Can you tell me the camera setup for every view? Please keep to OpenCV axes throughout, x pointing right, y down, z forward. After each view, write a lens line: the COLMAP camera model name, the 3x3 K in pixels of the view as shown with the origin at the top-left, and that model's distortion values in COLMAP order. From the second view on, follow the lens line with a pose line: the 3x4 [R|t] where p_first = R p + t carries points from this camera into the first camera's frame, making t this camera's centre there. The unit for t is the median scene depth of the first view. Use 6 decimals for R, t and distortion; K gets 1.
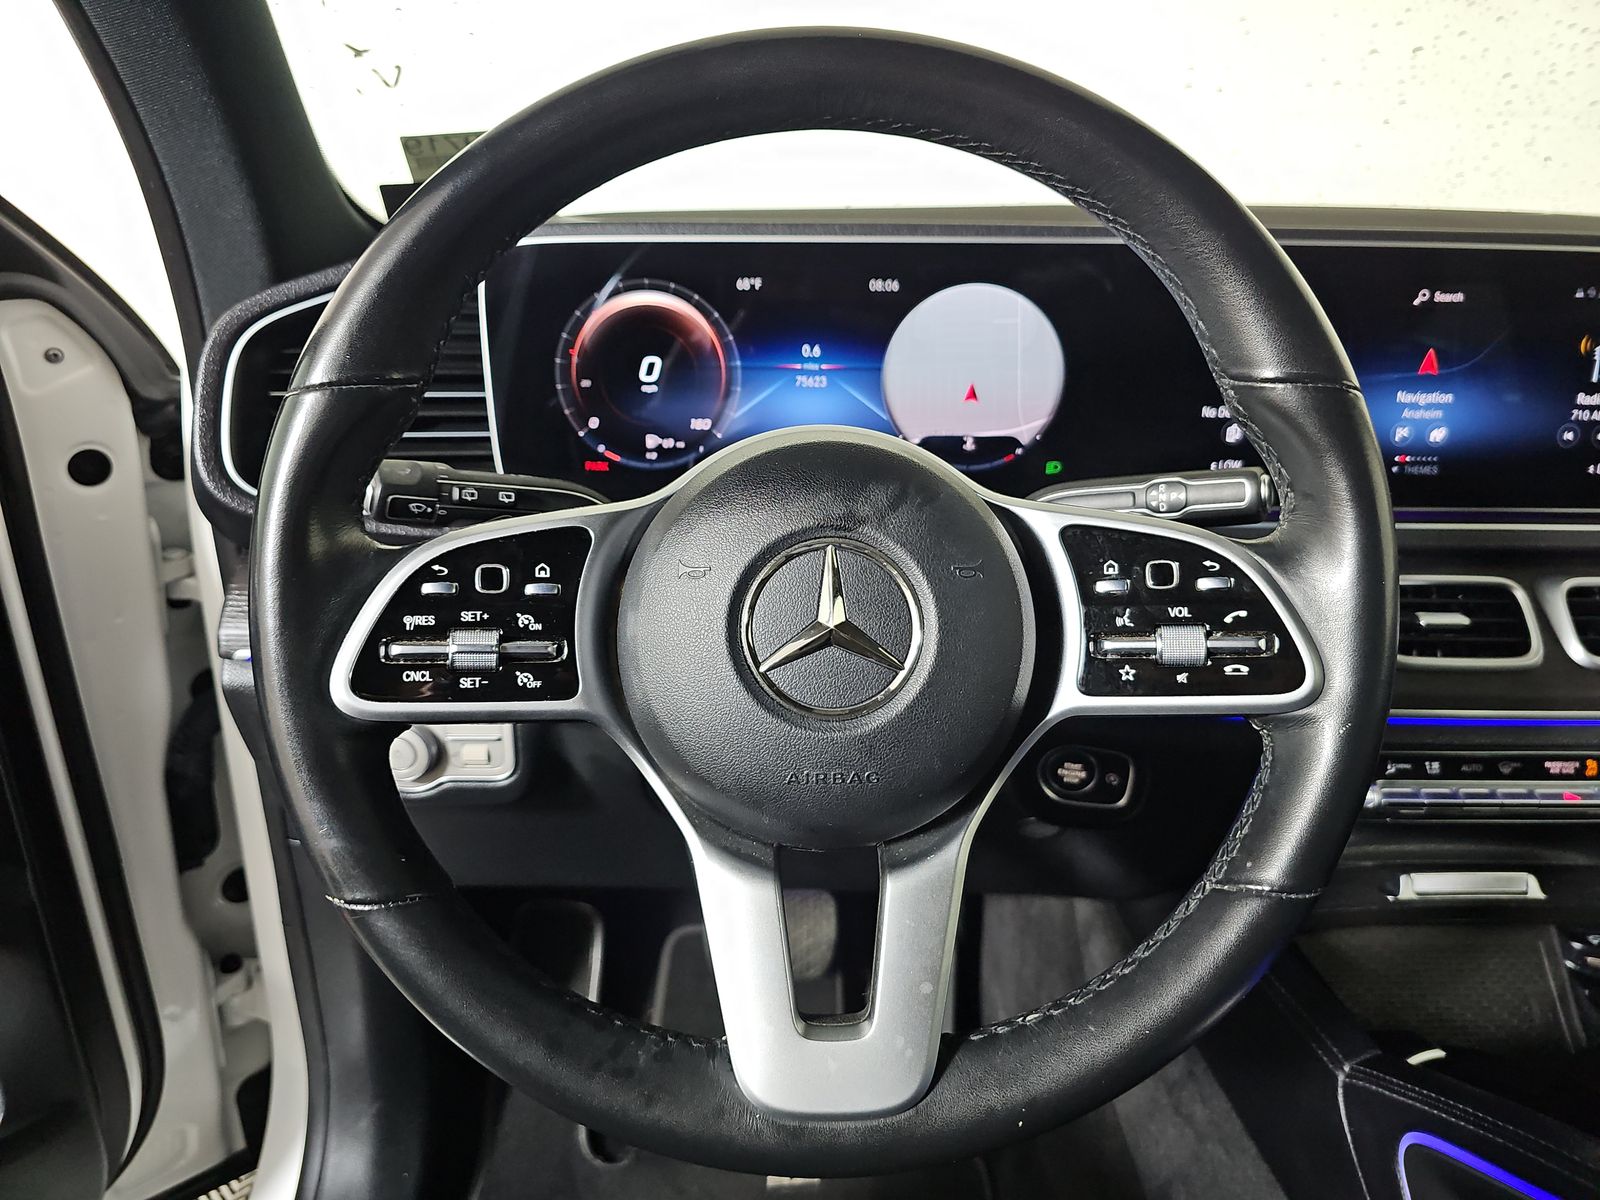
lens RADIAL K [[1082.2, 0, 800.0], [0, 1082.2, 600.0], [0, 0, 1]] dist [0.061271, -0.080537]
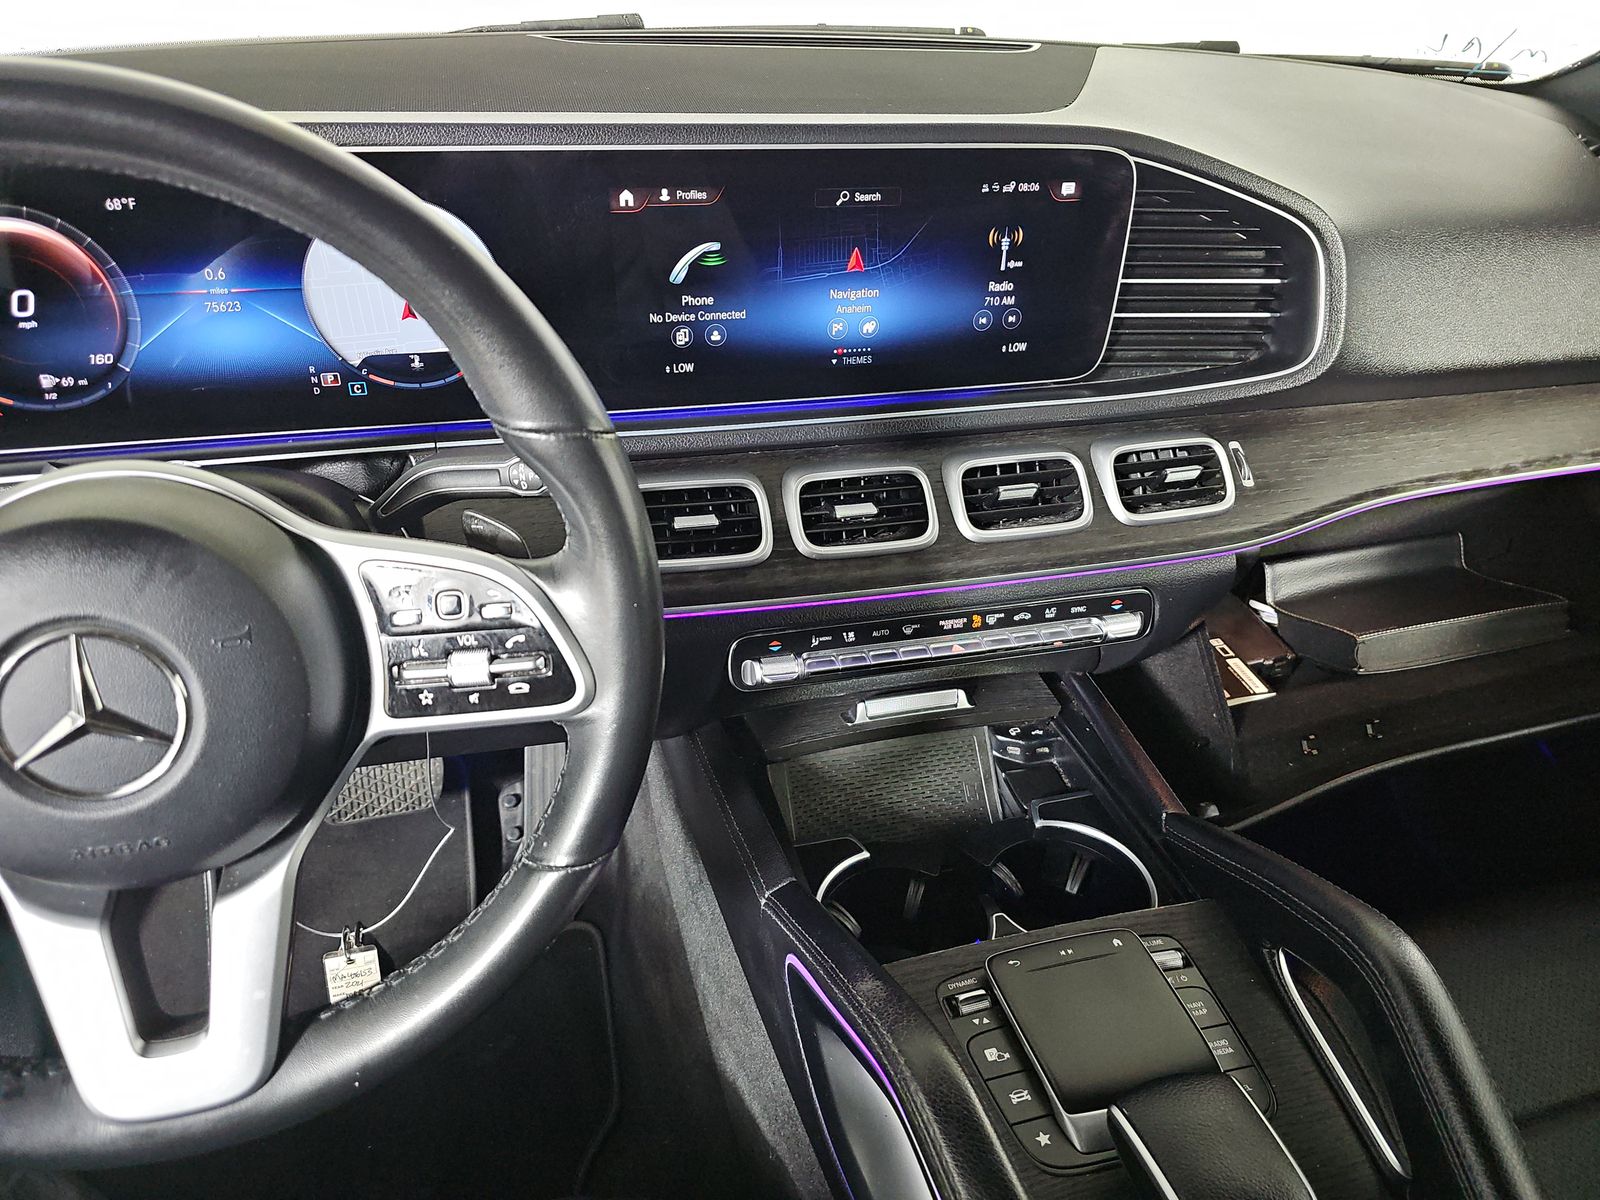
lens RADIAL K [[1057.4, 0, 800.0], [0, 1057.4, 600.0], [0, 0, 1]] dist [0.065723, -0.067631]
pose [[0.969420, -0.108824, 0.219960, 0.278398], [0.049948, 0.965035, 0.257317, -0.181411], [-0.240271, -0.238462, 0.940960, -0.053318]]
